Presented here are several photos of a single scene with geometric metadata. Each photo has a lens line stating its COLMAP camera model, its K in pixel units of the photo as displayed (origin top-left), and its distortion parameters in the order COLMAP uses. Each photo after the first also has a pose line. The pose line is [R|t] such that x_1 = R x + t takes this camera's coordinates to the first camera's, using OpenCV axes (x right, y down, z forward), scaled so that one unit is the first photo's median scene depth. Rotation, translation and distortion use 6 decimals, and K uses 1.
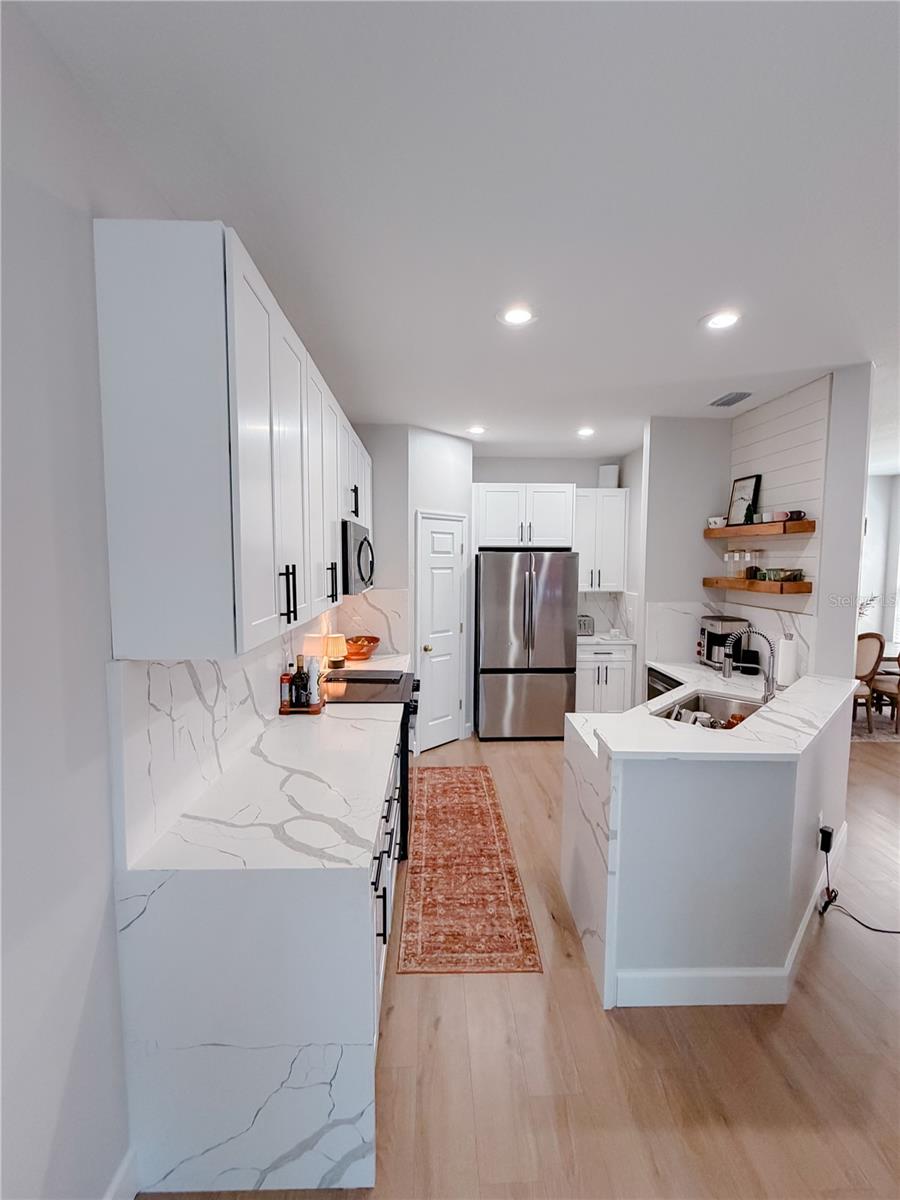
lens RADIAL K [[527.4, 0, 451.5], [0, 527.4, 600.0], [0, 0, 1]] dist [0.000882, -0.000380]
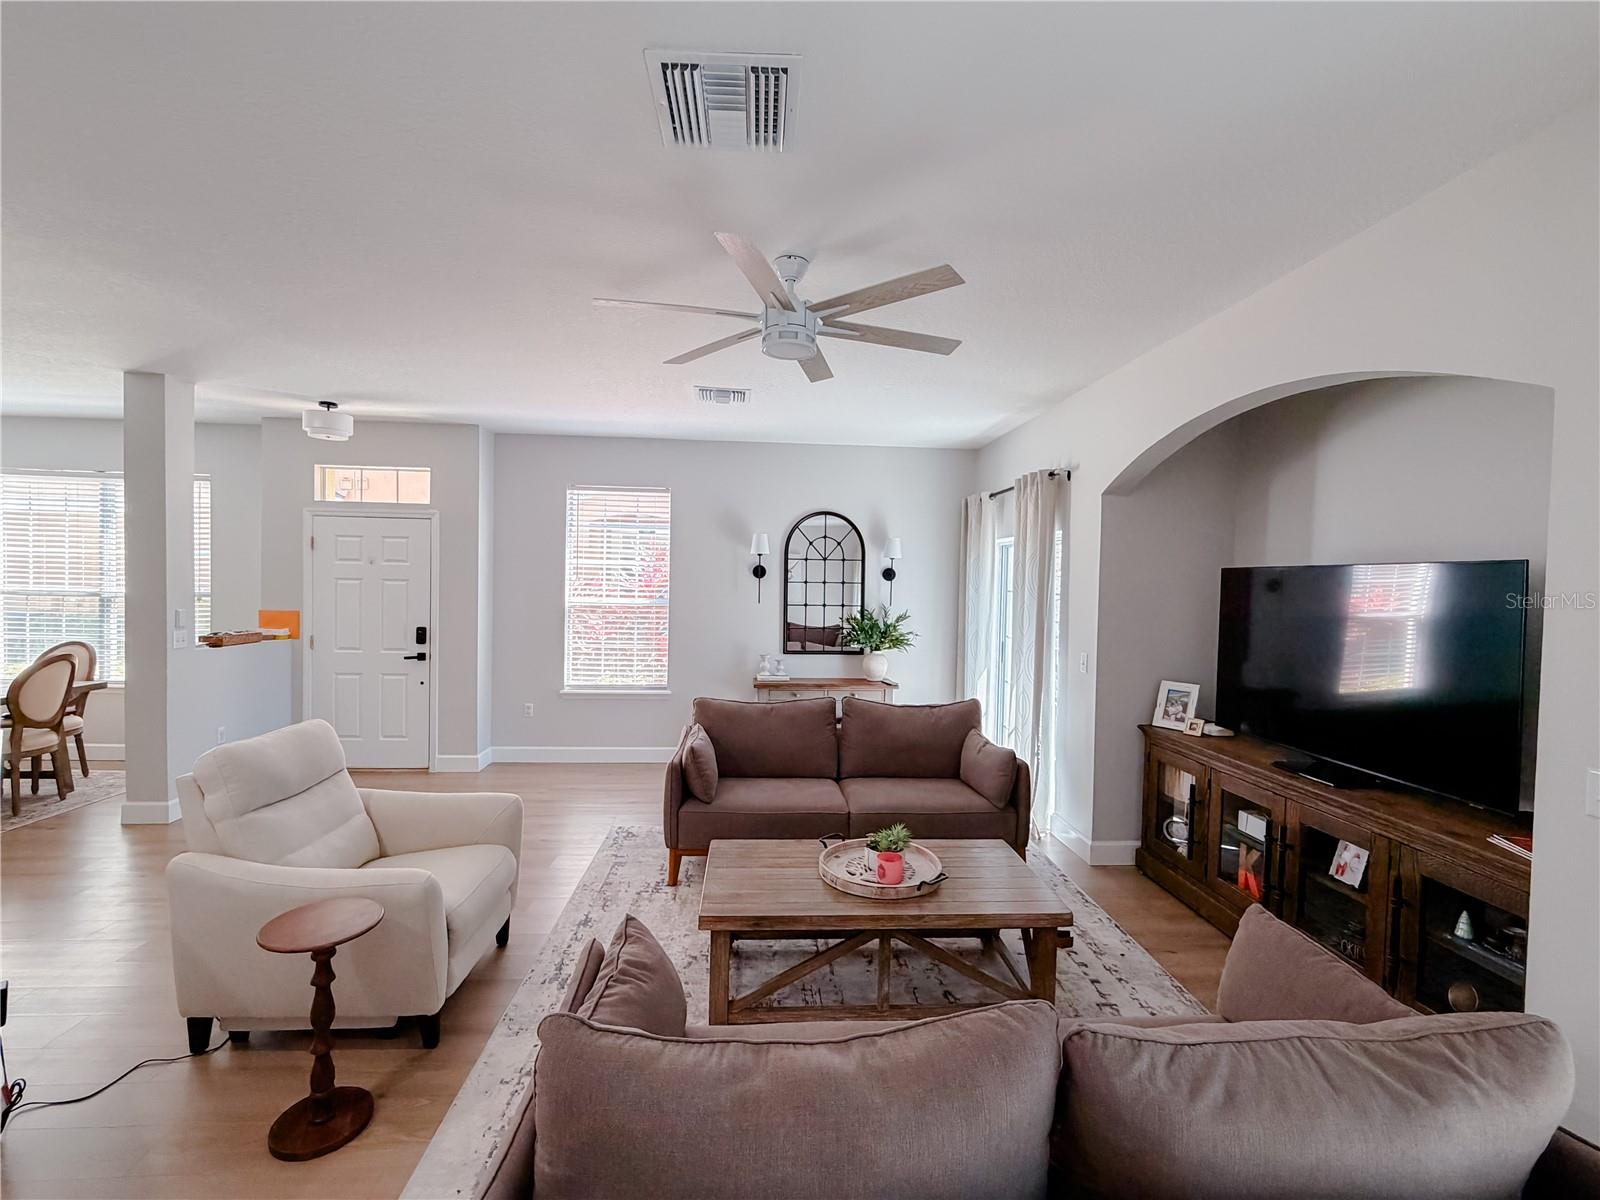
lens RADIAL K [[703.2, 0, 798.8], [0, 703.2, 598.9], [0, 0, 1]] dist [0.000882, -0.000380]
pose [[-0.031849, -0.033736, 0.998923, -0.053901], [0.058135, 0.997676, 0.035547, 0.021449], [-0.997801, 0.059205, -0.029813, 0.081392]]
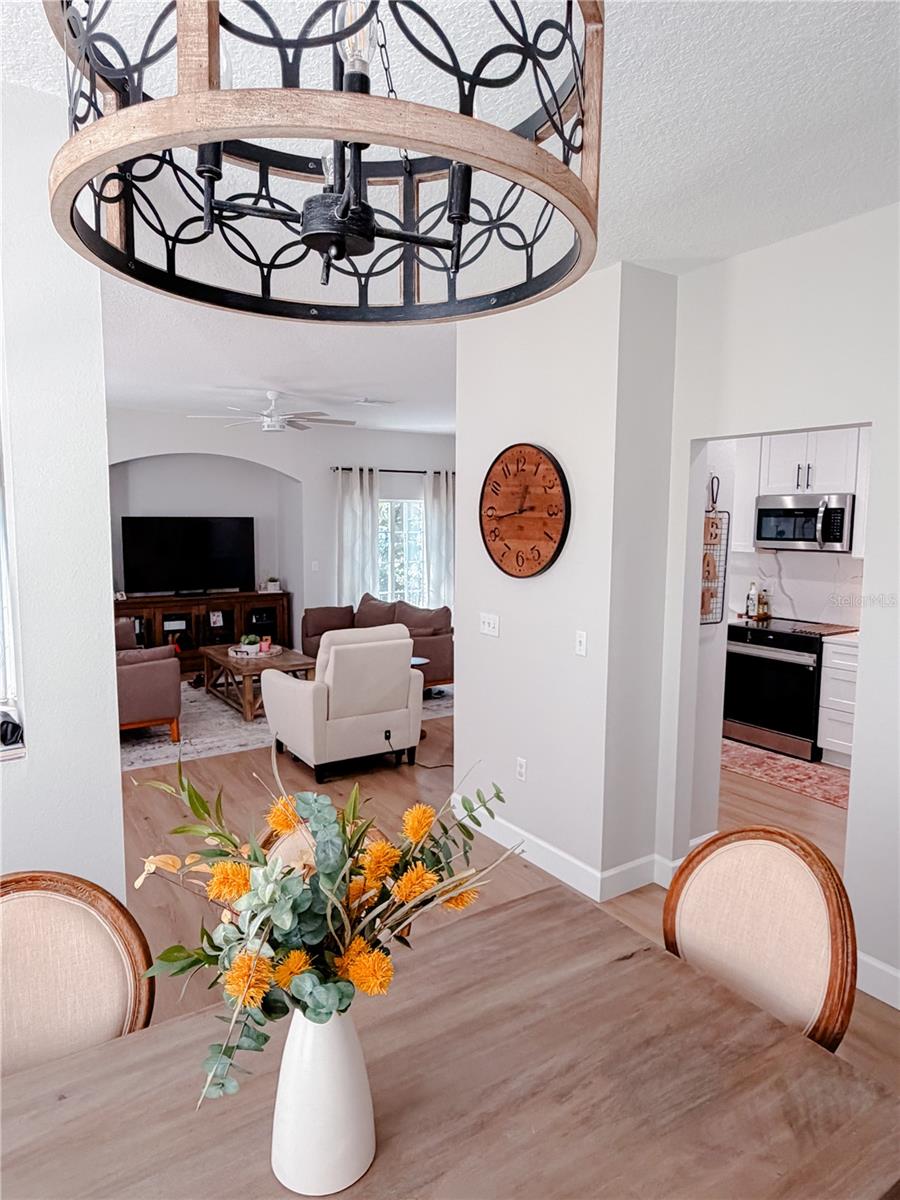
lens RADIAL K [[741.5, 0, 452.6], [0, 741.5, 598.9], [0, 0, 1]] dist [-0.002762, 0.002326]
pose [[-0.850010, 0.045875, -0.524765, 1.307418], [-0.052762, 0.983776, 0.171466, -0.144530], [0.524118, 0.173435, -0.833799, 1.876126]]
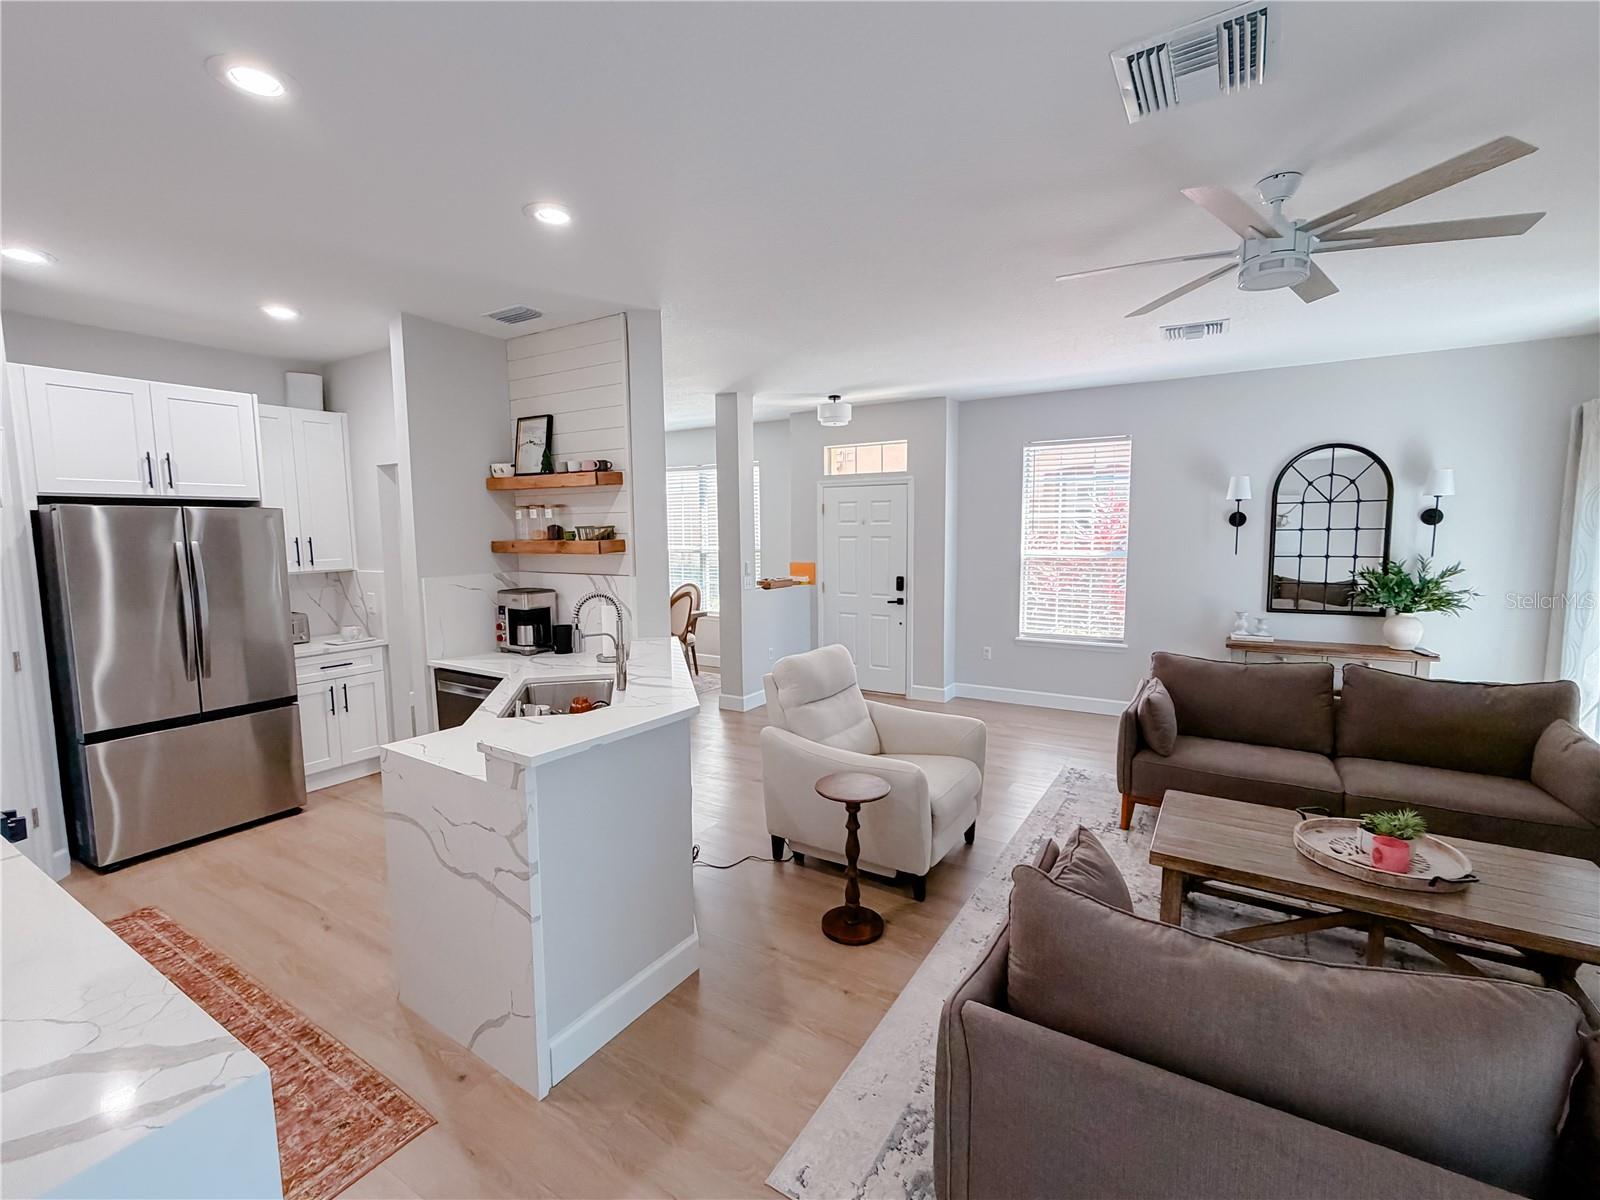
lens RADIAL K [[703.2, 0, 798.8], [0, 703.2, 598.9], [0, 0, 1]] dist [0.000882, -0.000380]
pose [[0.554692, -0.093259, 0.826813, -0.155080], [0.077573, 0.995167, 0.060205, 0.016987], [-0.828432, 0.030743, 0.559246, 0.062546]]
